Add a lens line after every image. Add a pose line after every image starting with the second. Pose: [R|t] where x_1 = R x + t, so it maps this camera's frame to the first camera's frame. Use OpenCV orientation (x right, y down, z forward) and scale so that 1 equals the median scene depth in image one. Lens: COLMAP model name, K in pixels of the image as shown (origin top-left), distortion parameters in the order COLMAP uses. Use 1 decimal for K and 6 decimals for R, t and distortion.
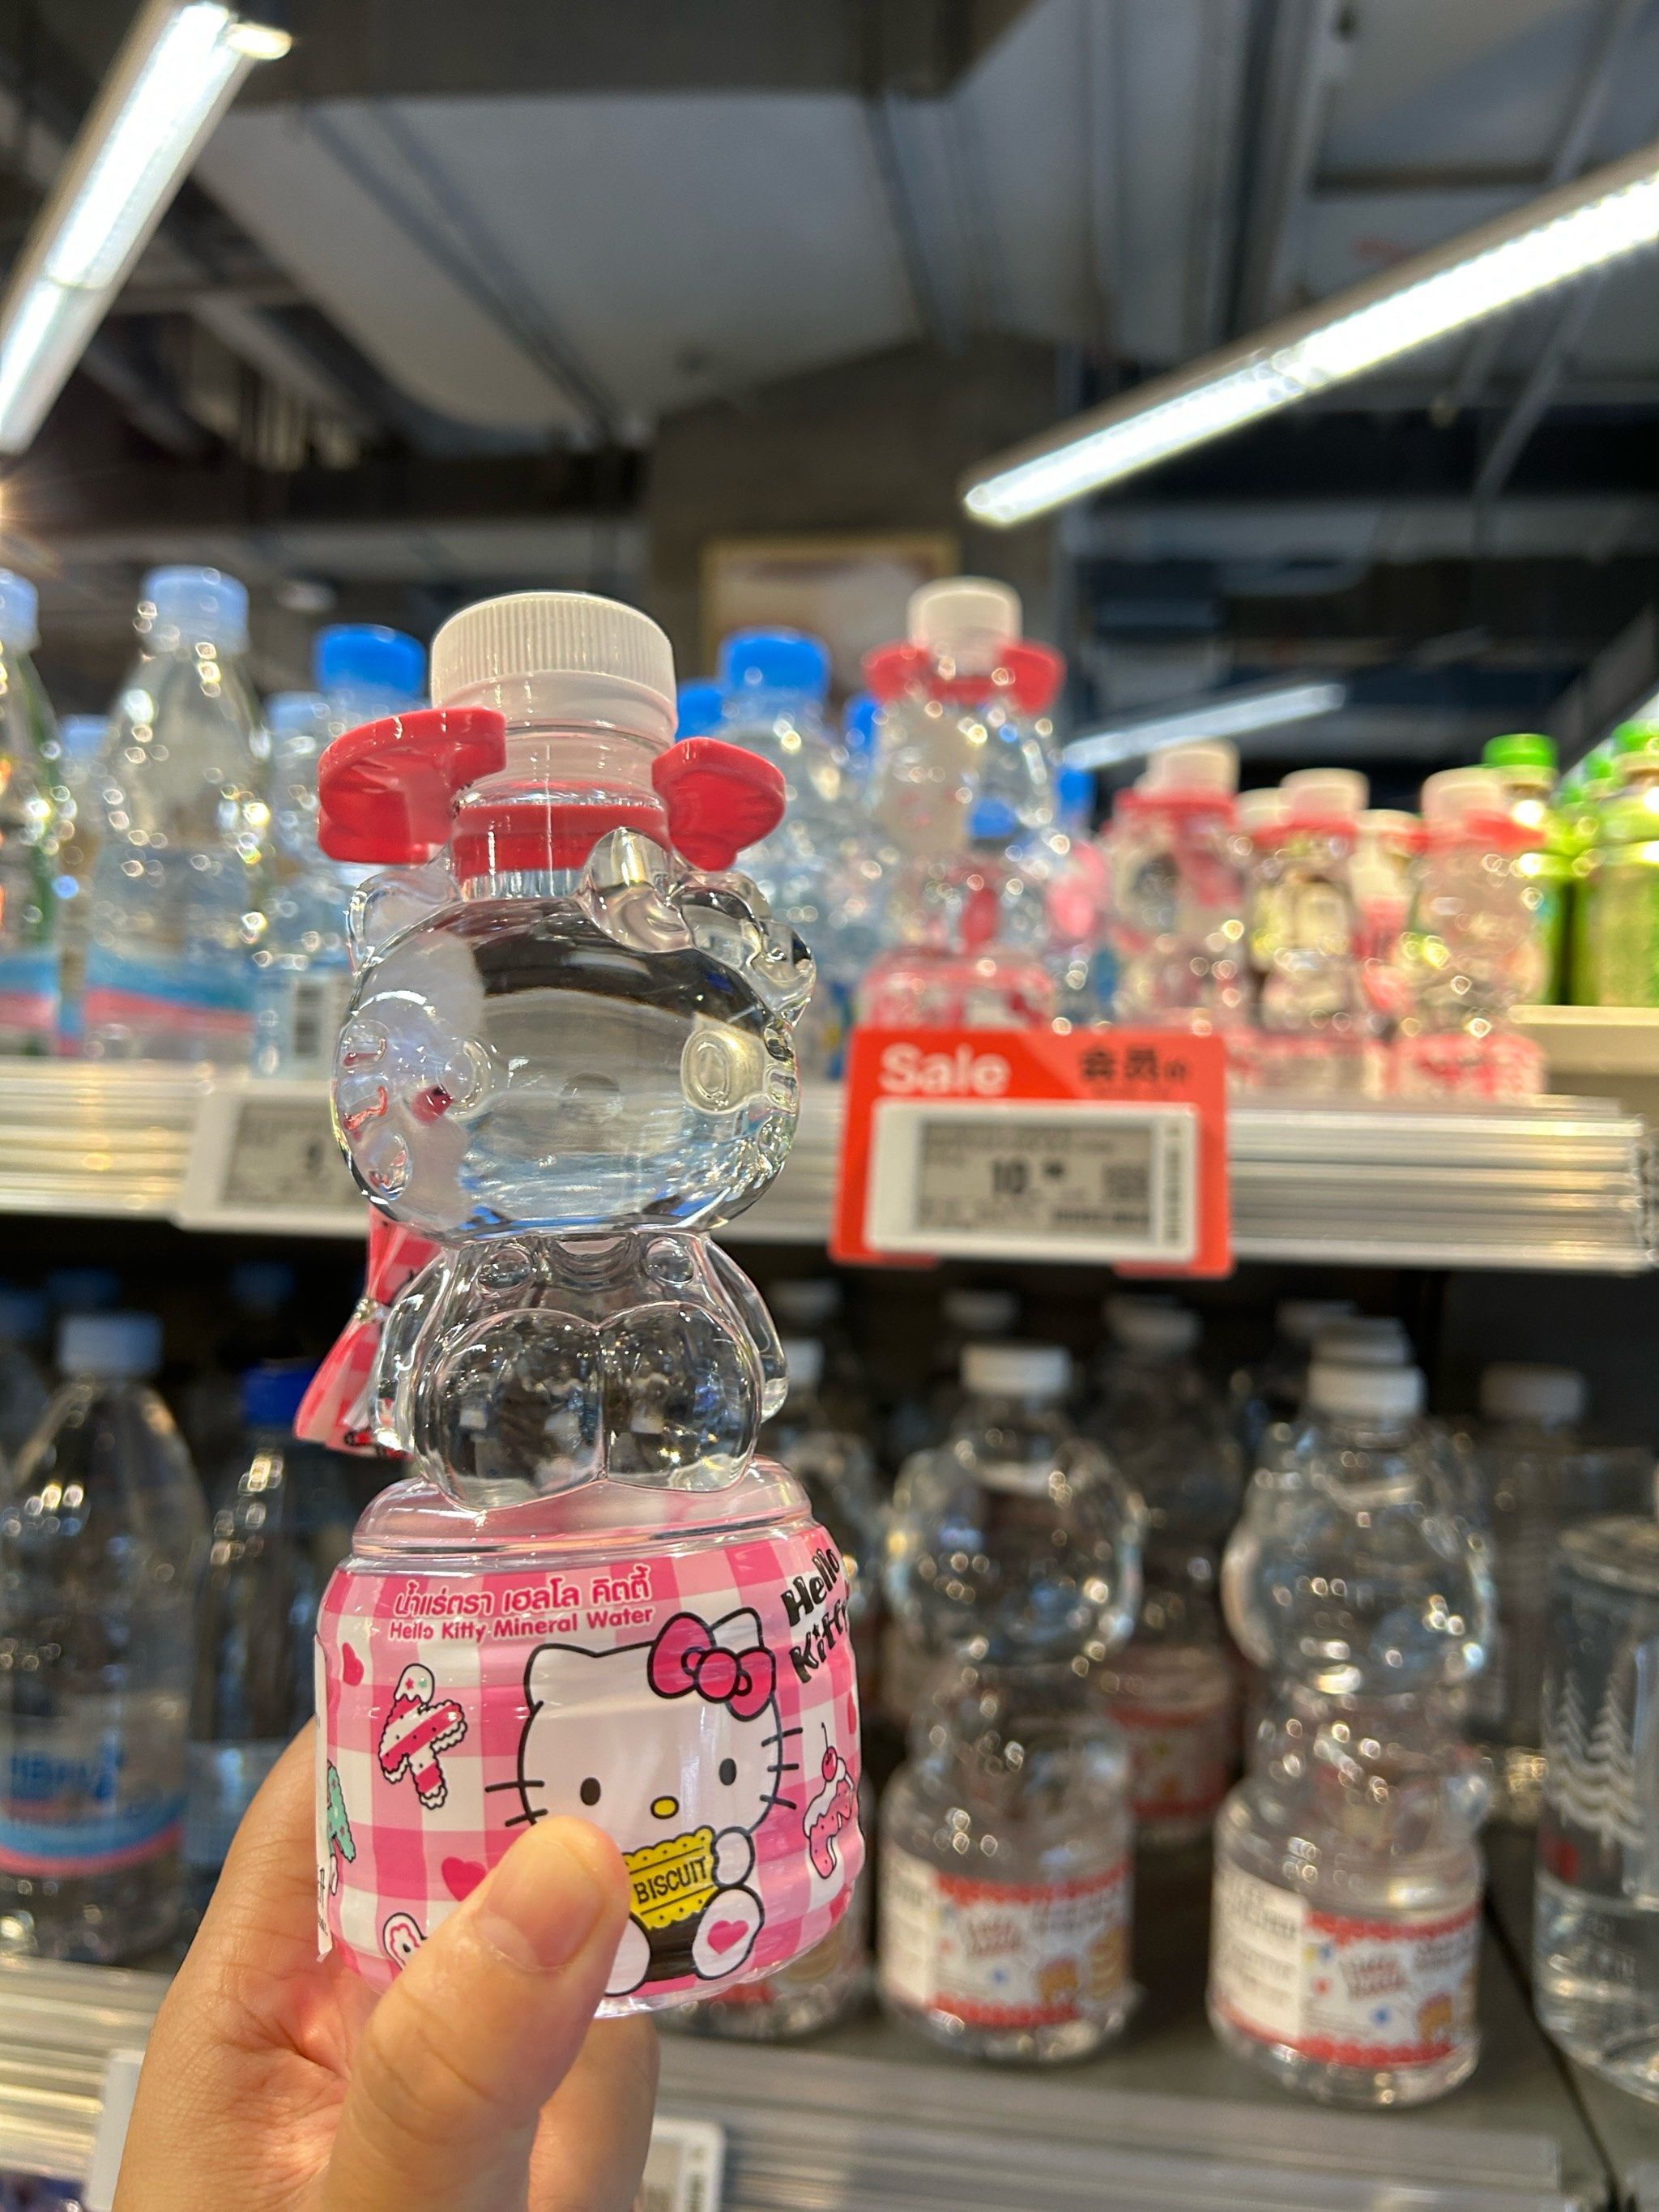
lens RADIAL K [[1828.3, 0, 829.5], [0, 1828.3, 1106.0], [0, 0, 1]] dist [-0.060344, -0.004174]
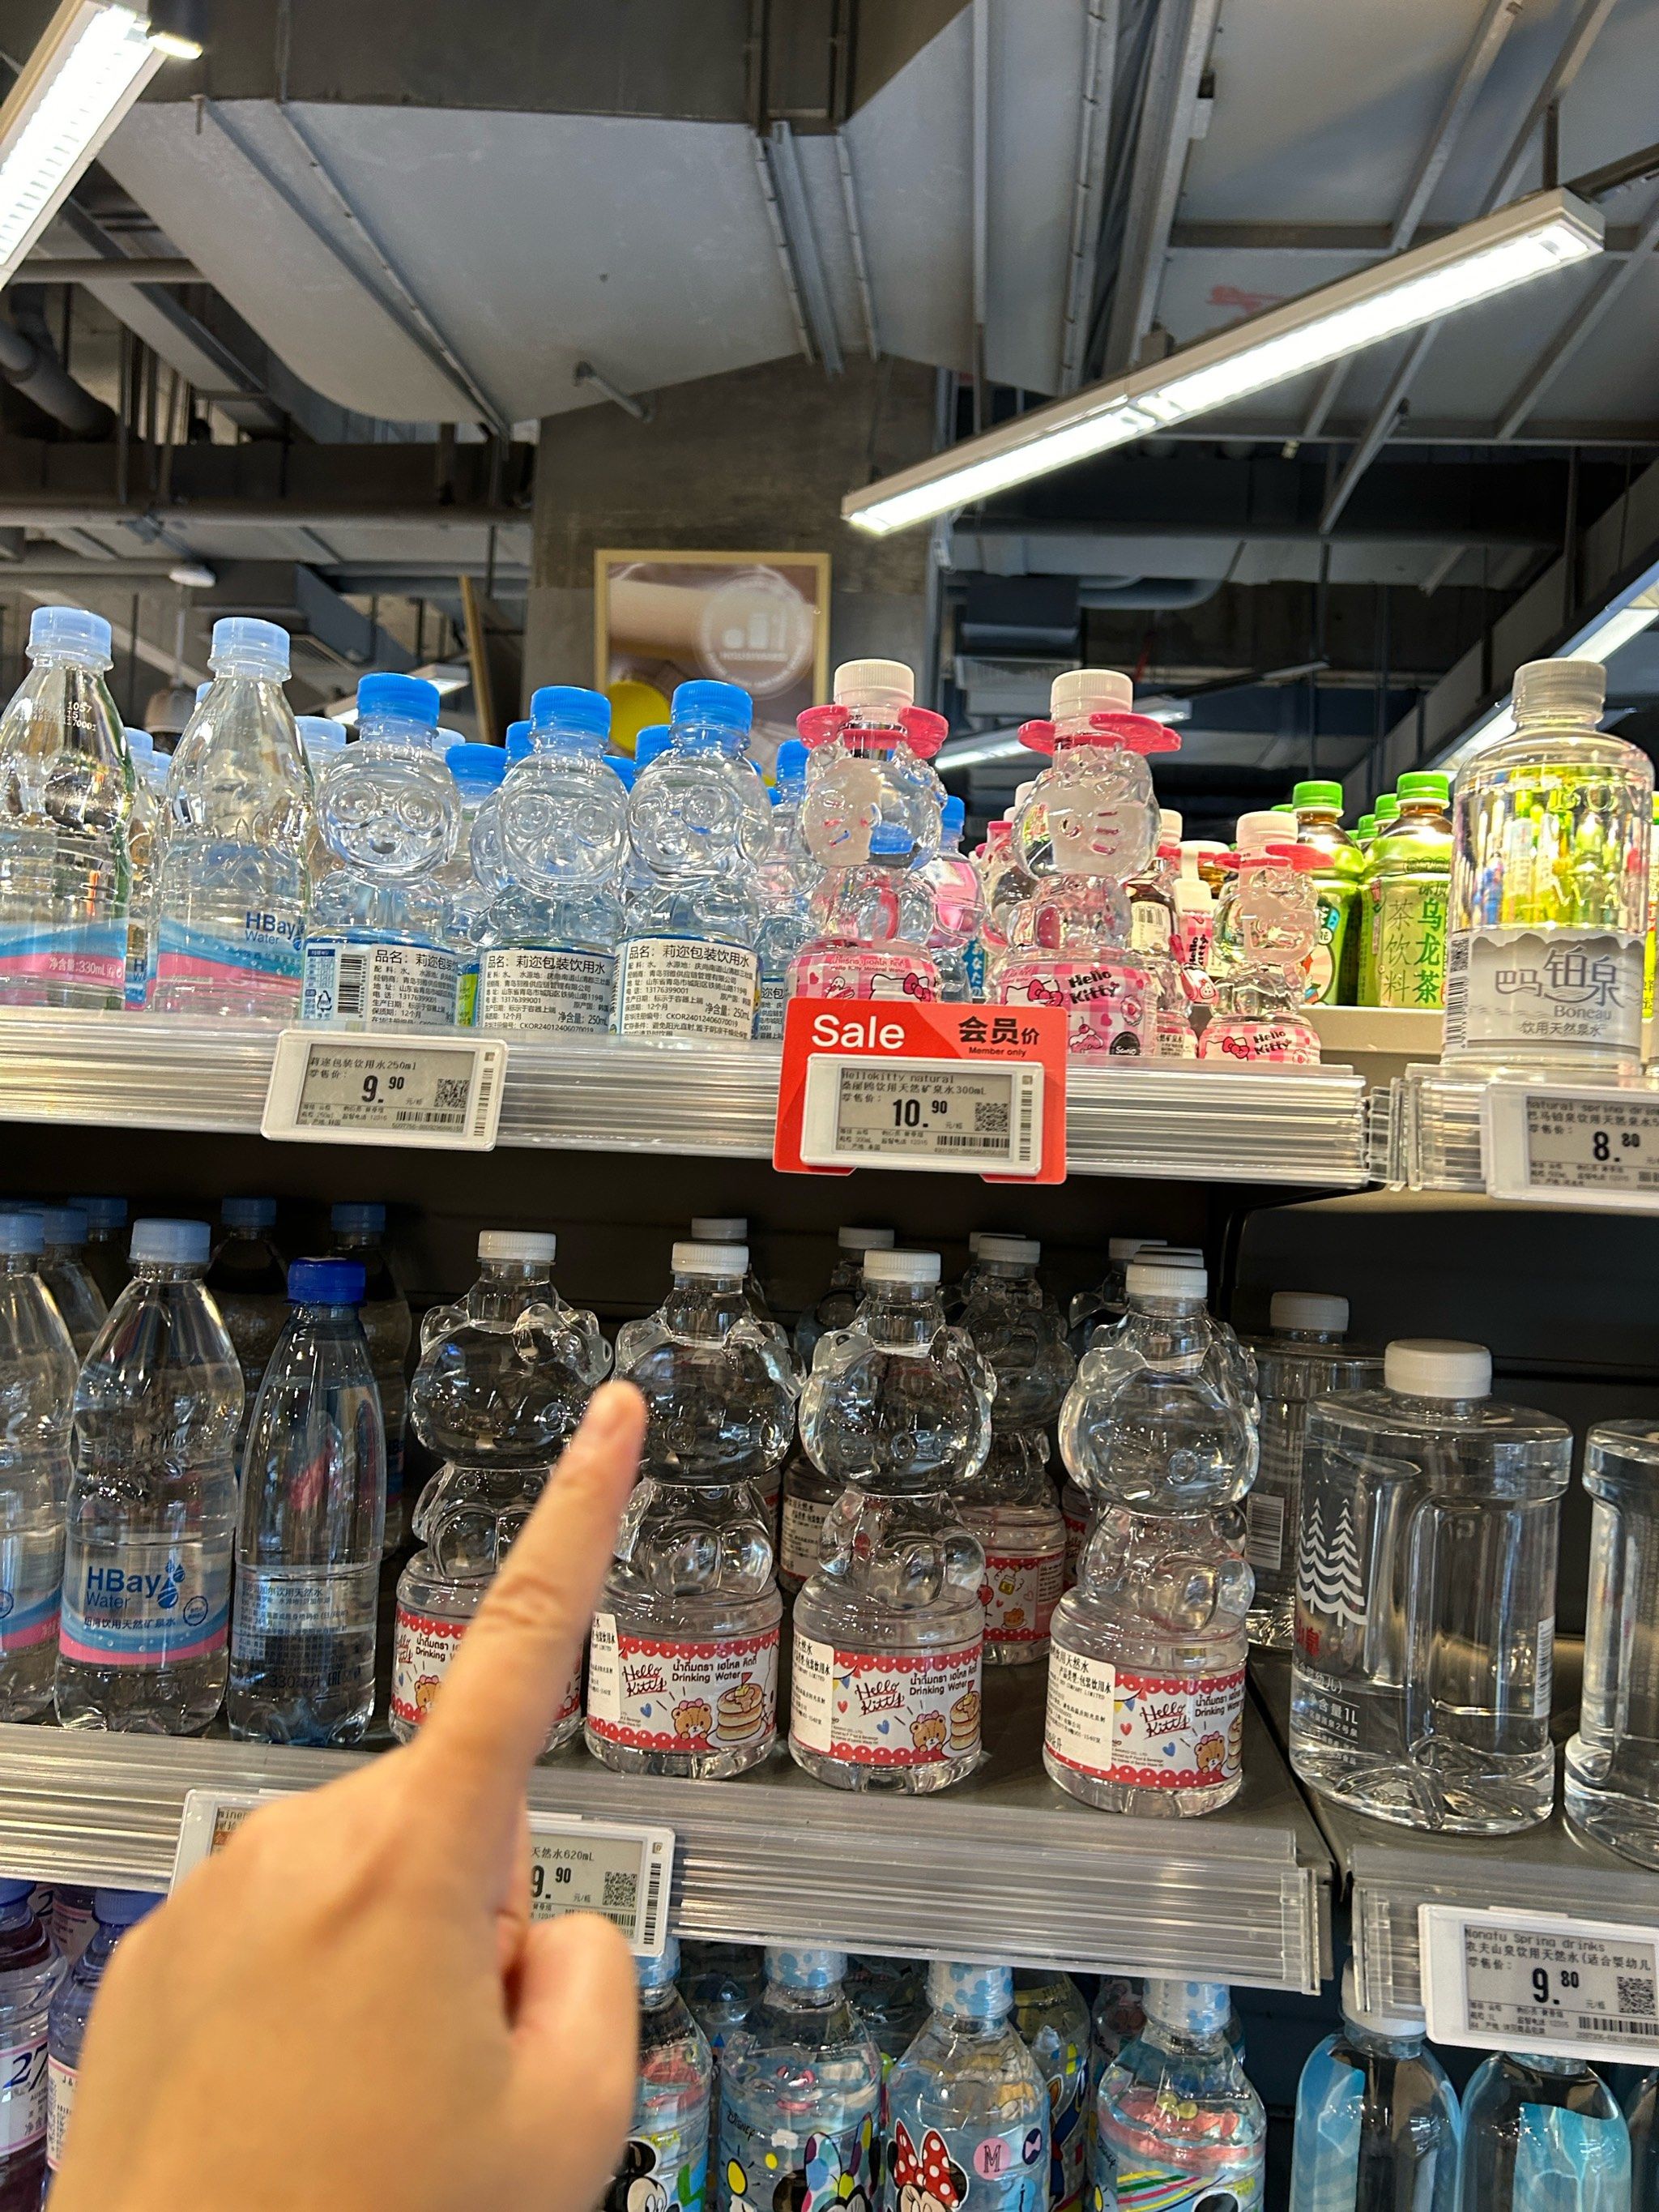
lens RADIAL K [[1828.3, 0, 829.5], [0, 1828.3, 1106.0], [0, 0, 1]] dist [-0.060344, -0.004174]
pose [[0.996539, 0.020582, 0.080539, -0.056238], [-0.021044, 0.999767, 0.004885, 0.024819], [-0.080420, -0.006563, 0.996739, -0.287933]]
